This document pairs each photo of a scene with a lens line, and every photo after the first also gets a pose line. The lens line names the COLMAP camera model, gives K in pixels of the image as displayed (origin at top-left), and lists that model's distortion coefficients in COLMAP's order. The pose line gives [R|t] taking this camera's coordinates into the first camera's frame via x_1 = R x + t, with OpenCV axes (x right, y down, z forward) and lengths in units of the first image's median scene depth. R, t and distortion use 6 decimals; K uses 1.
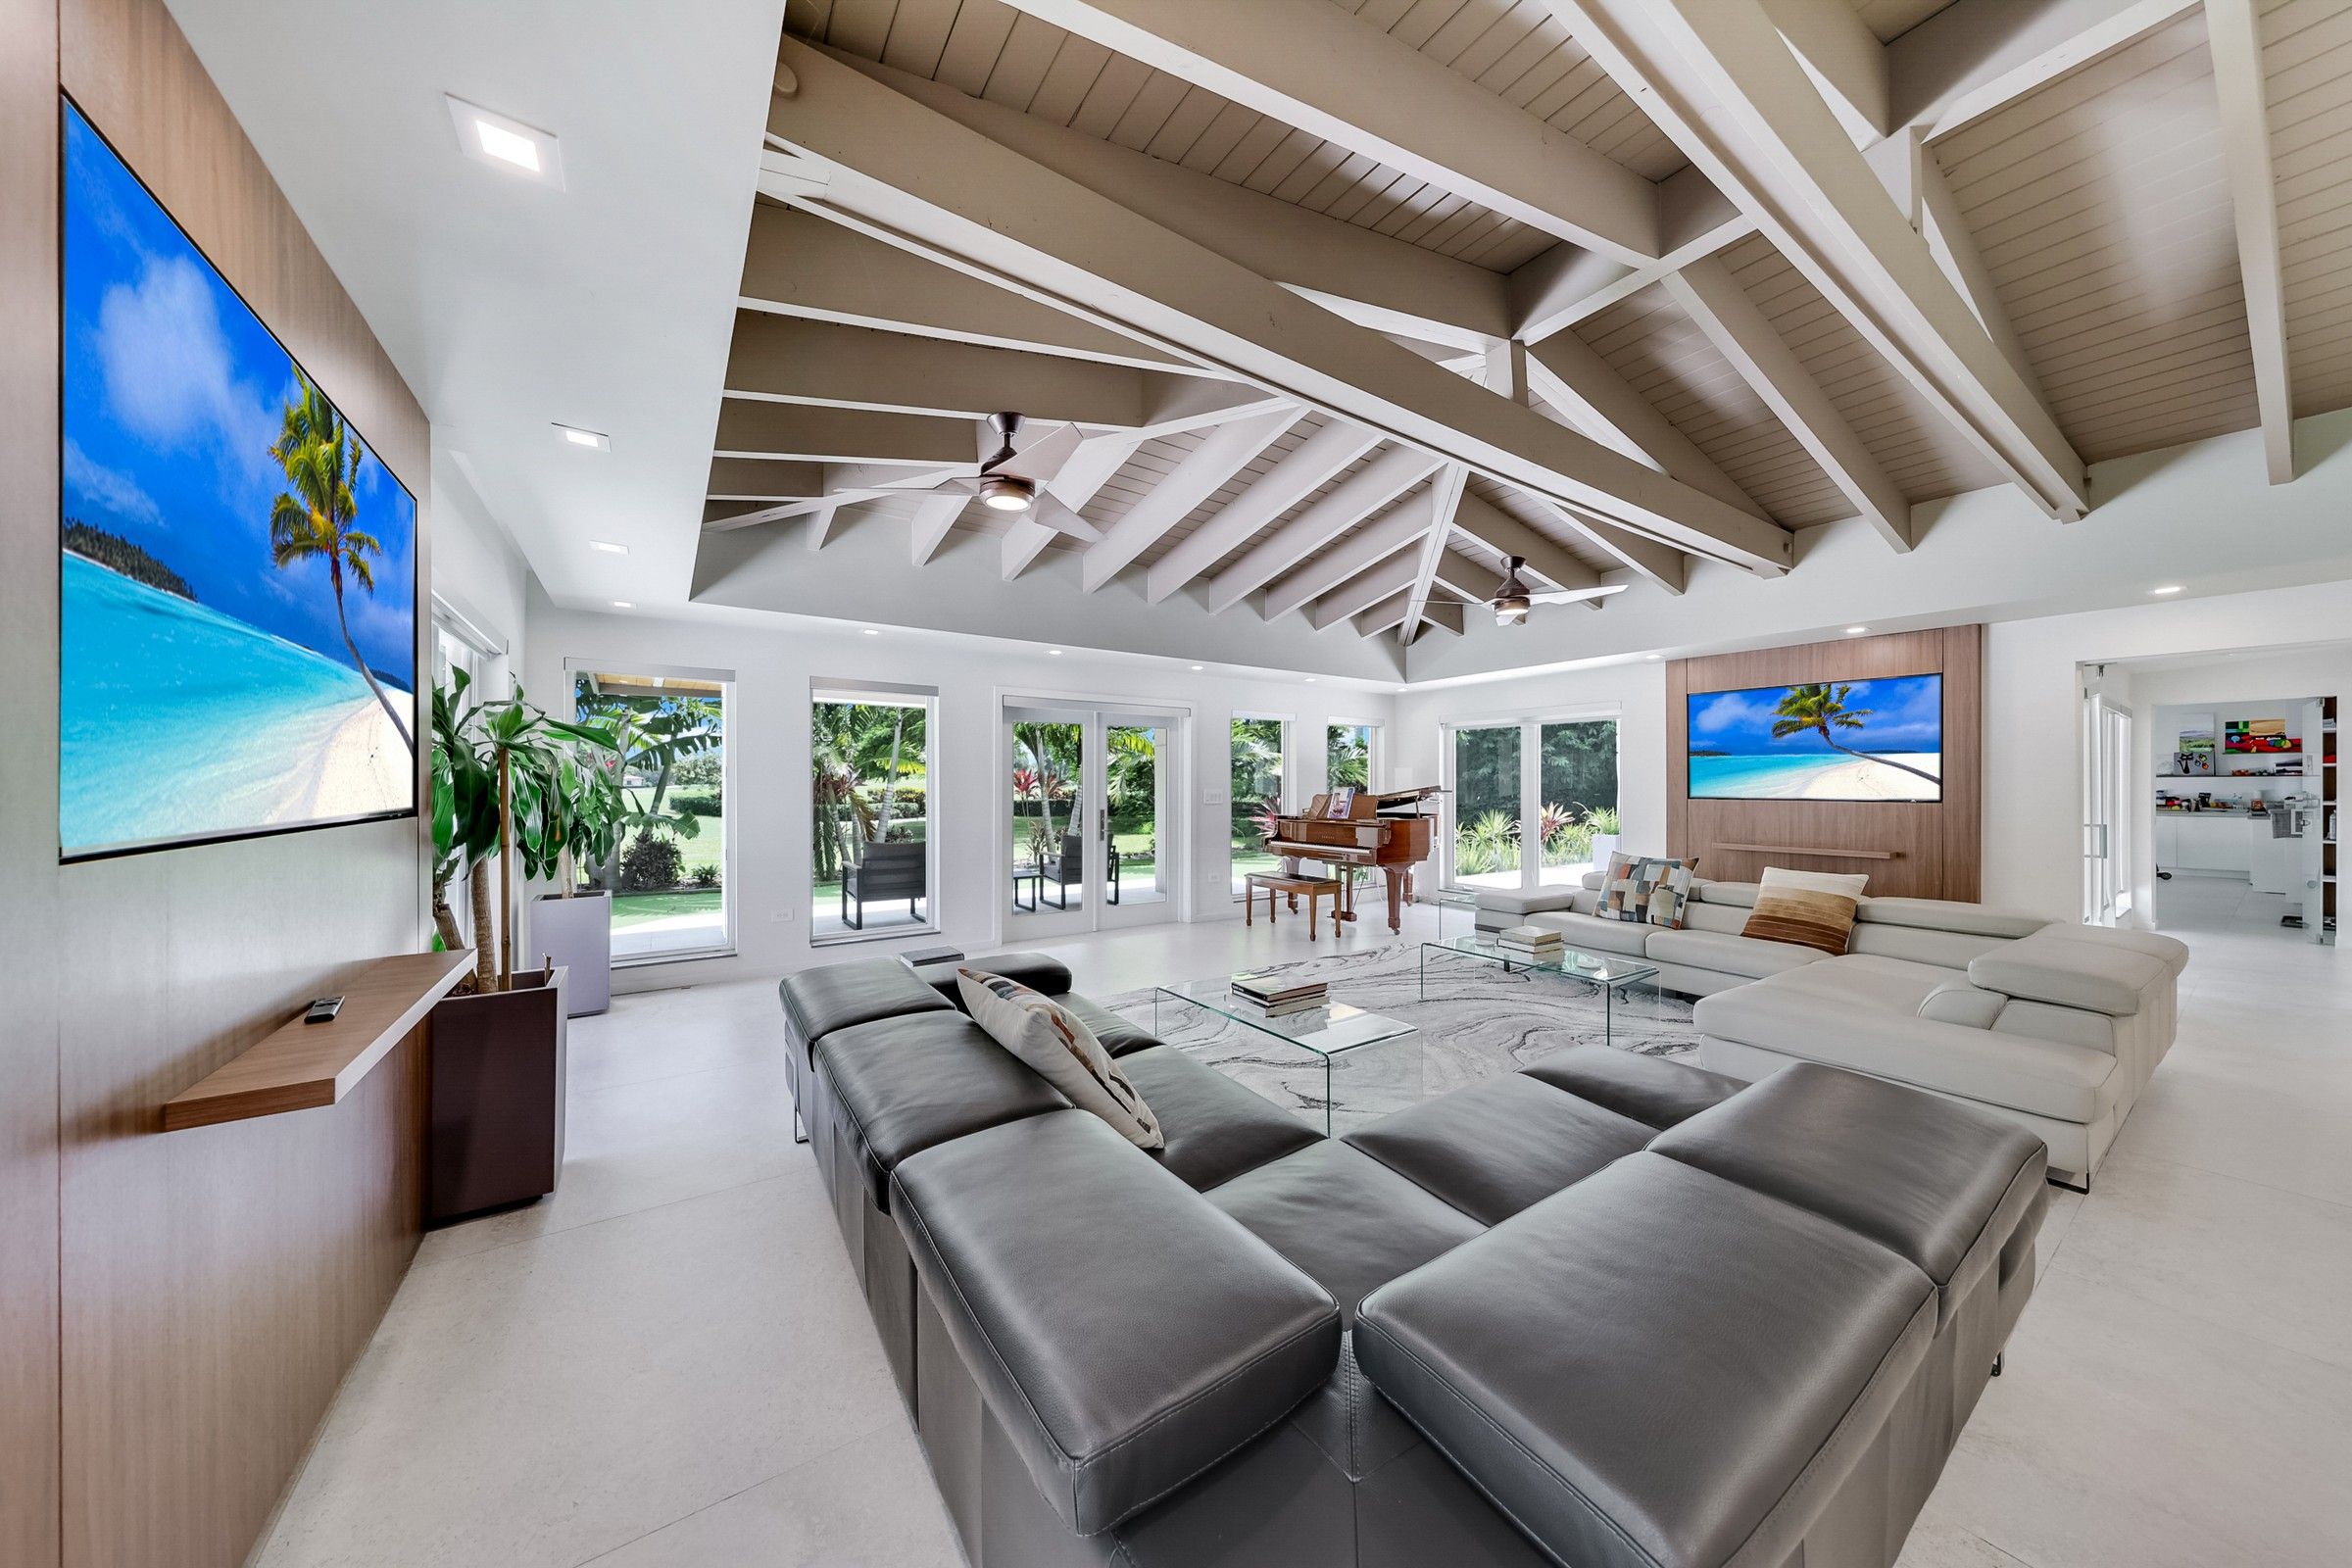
lens RADIAL K [[770.6, 0, 1170.3], [0, 770.6, 778.8], [0, 0, 1]] dist [-0.000547, -0.000137]
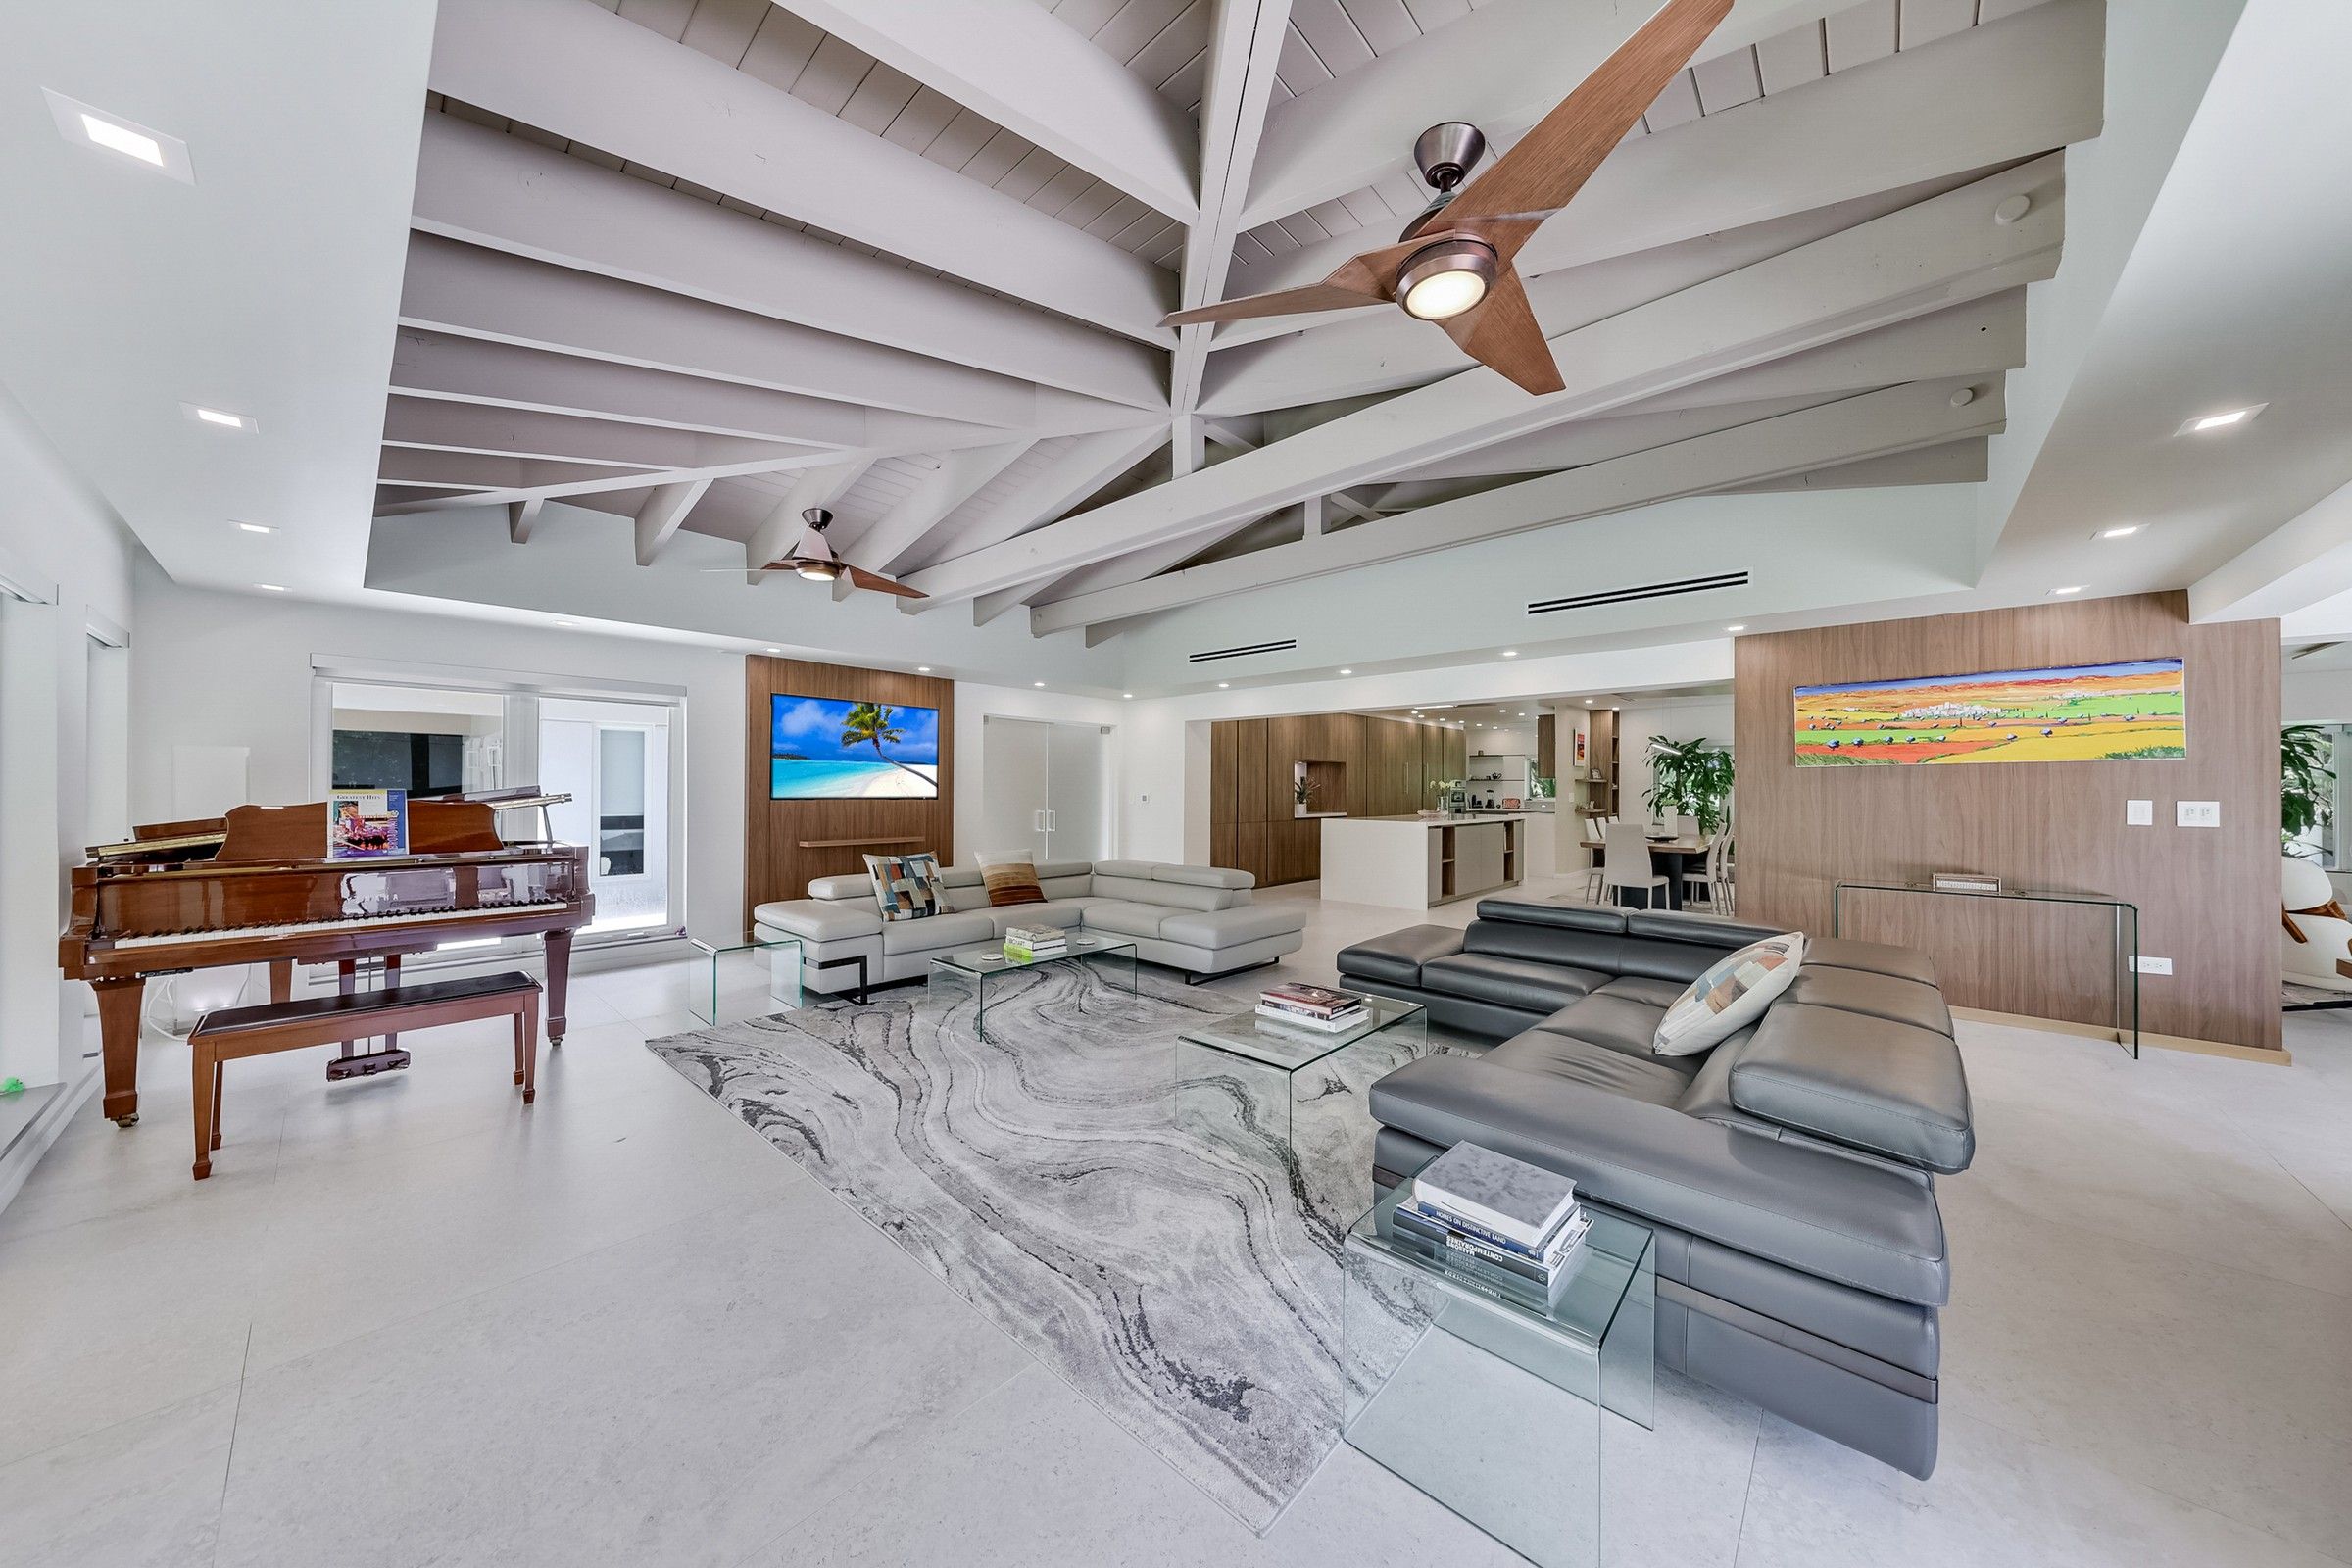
lens RADIAL K [[770.6, 0, 1166.6], [0, 770.6, 784.9], [0, 0, 1]] dist [-0.000547, -0.000137]
pose [[-0.221839, 0.014432, 0.974977, -0.440584], [0.005132, 0.999894, -0.013633, 0.023220], [-0.975070, 0.001979, -0.221889, 0.849415]]
